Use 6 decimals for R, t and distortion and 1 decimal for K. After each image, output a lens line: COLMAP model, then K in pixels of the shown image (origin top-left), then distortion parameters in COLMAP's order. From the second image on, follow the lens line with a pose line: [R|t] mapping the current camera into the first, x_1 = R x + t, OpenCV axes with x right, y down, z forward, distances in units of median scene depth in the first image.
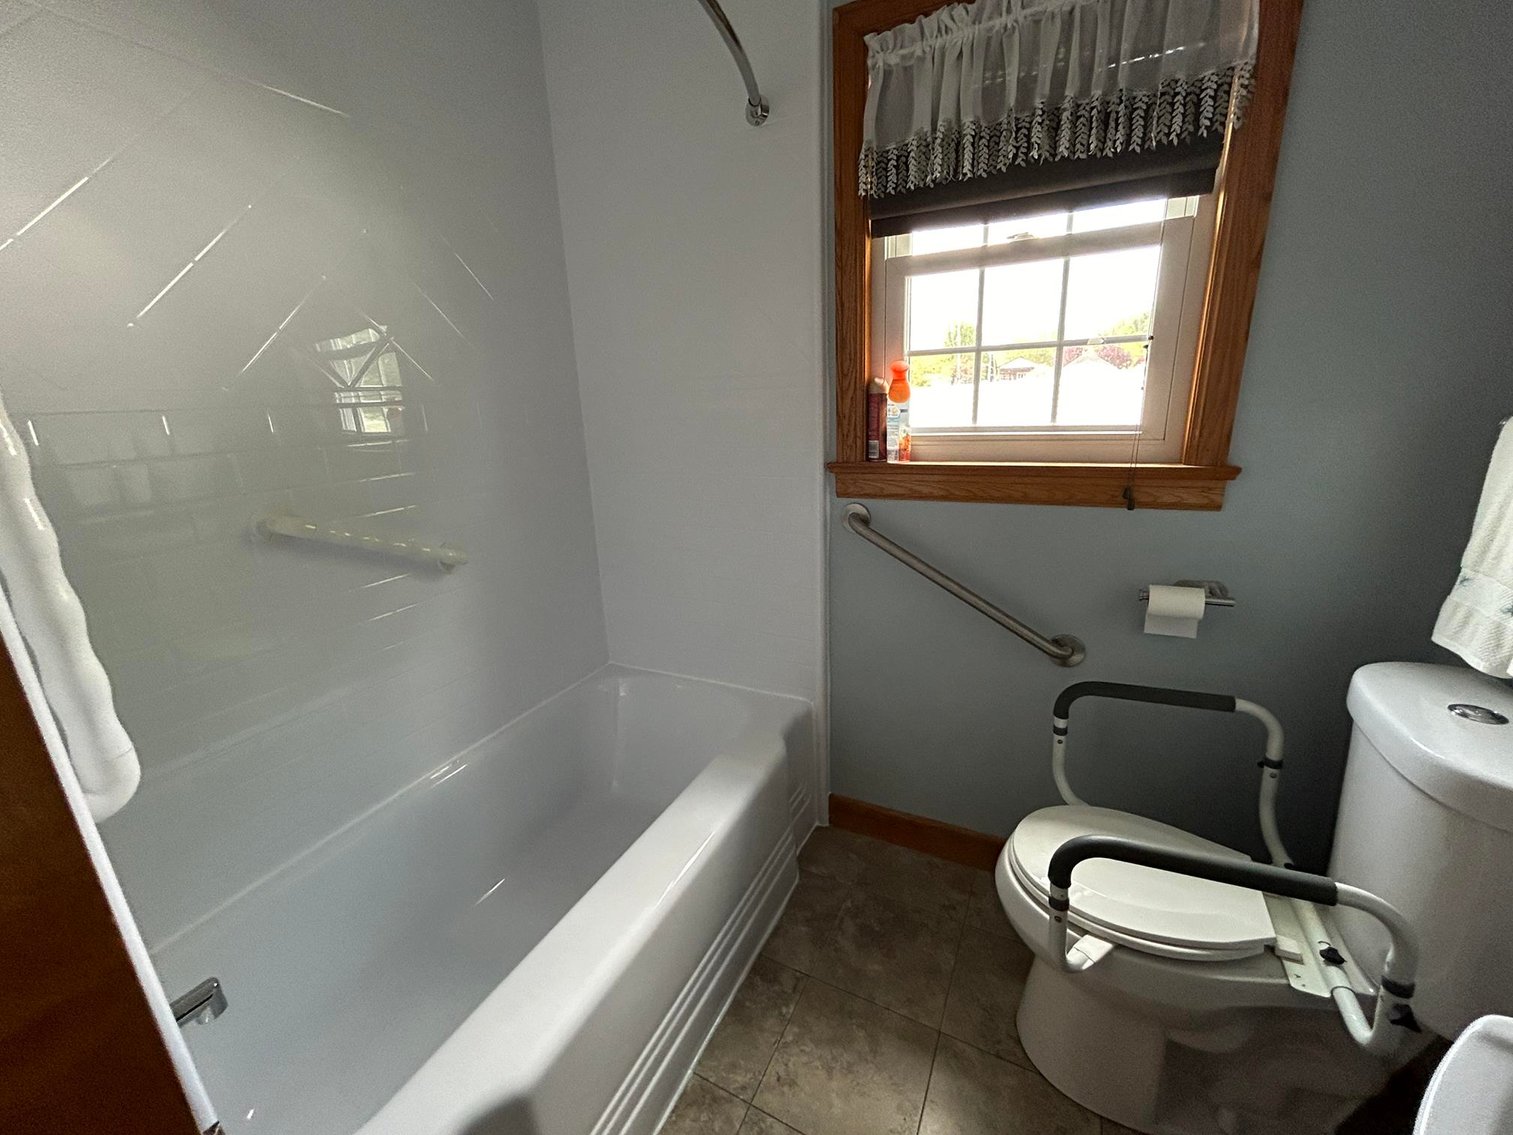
lens RADIAL K [[619.0, 0, 753.4], [0, 619.0, 568.4], [0, 0, 1]] dist [-0.001409, 0.001449]
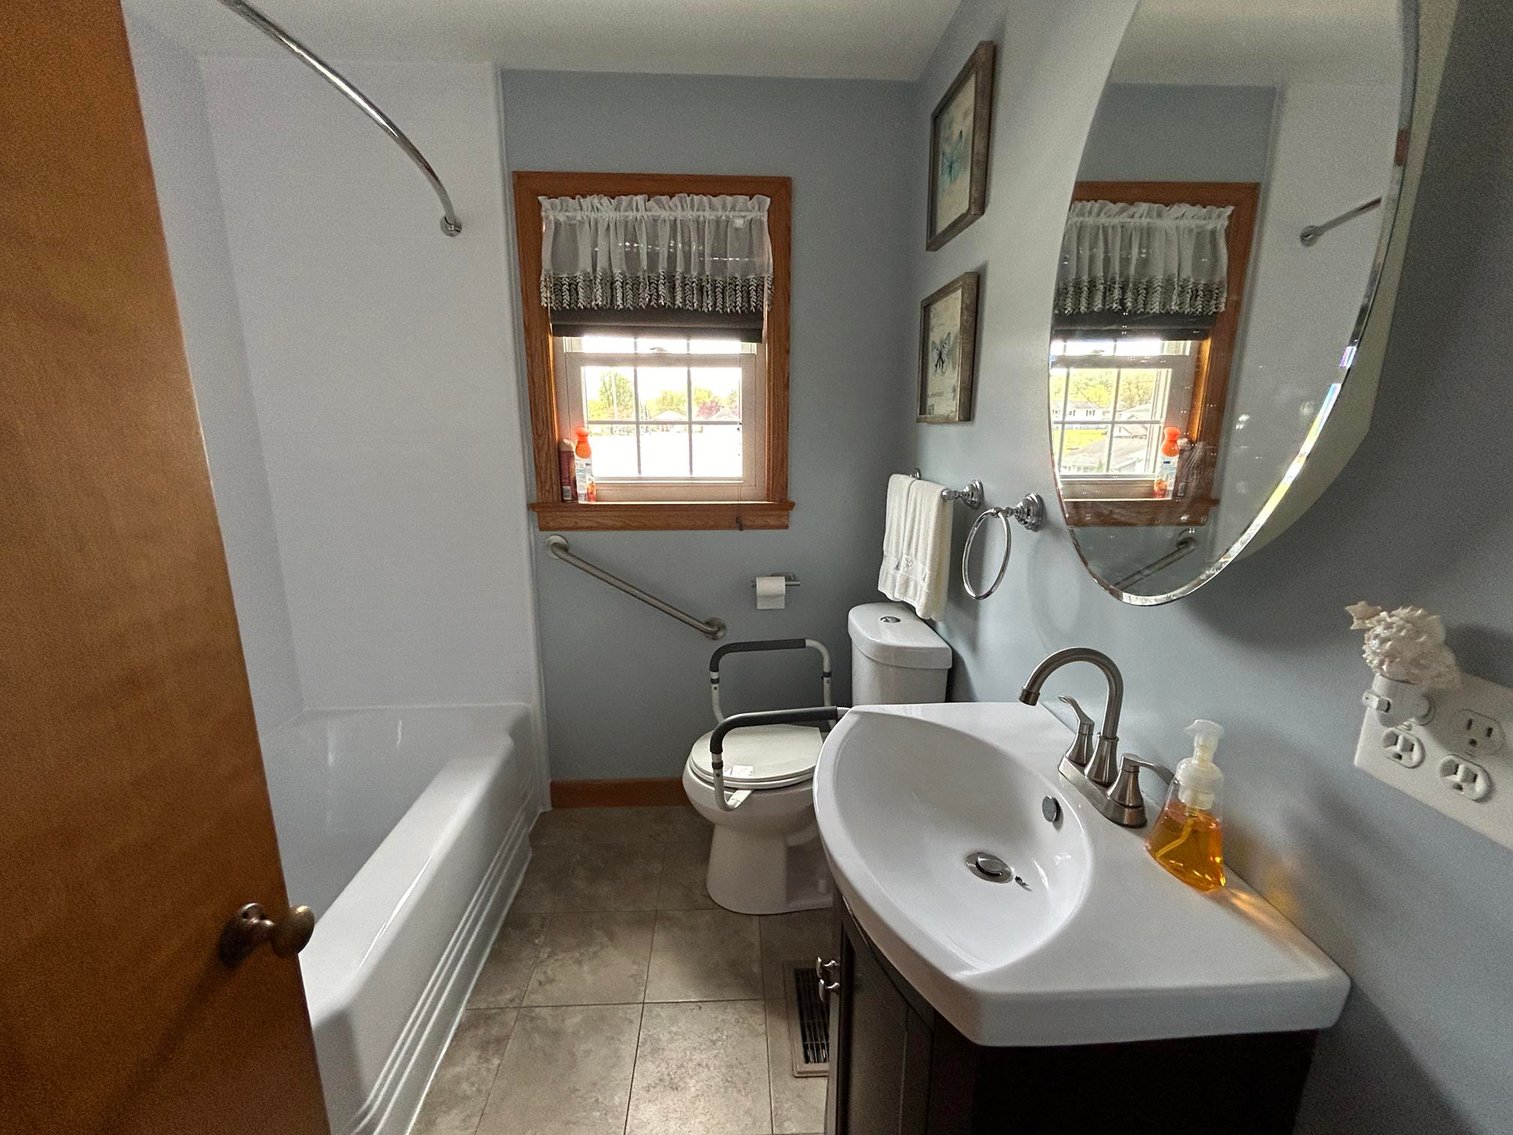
lens RADIAL K [[619.0, 0, 754.0], [0, 619.0, 568.5], [0, 0, 1]] dist [-0.001409, 0.001449]
pose [[0.866403, -0.065709, 0.495003, -0.140968], [0.099143, 0.994205, -0.041554, 0.068932], [-0.489404, 0.085079, 0.867897, -0.362257]]
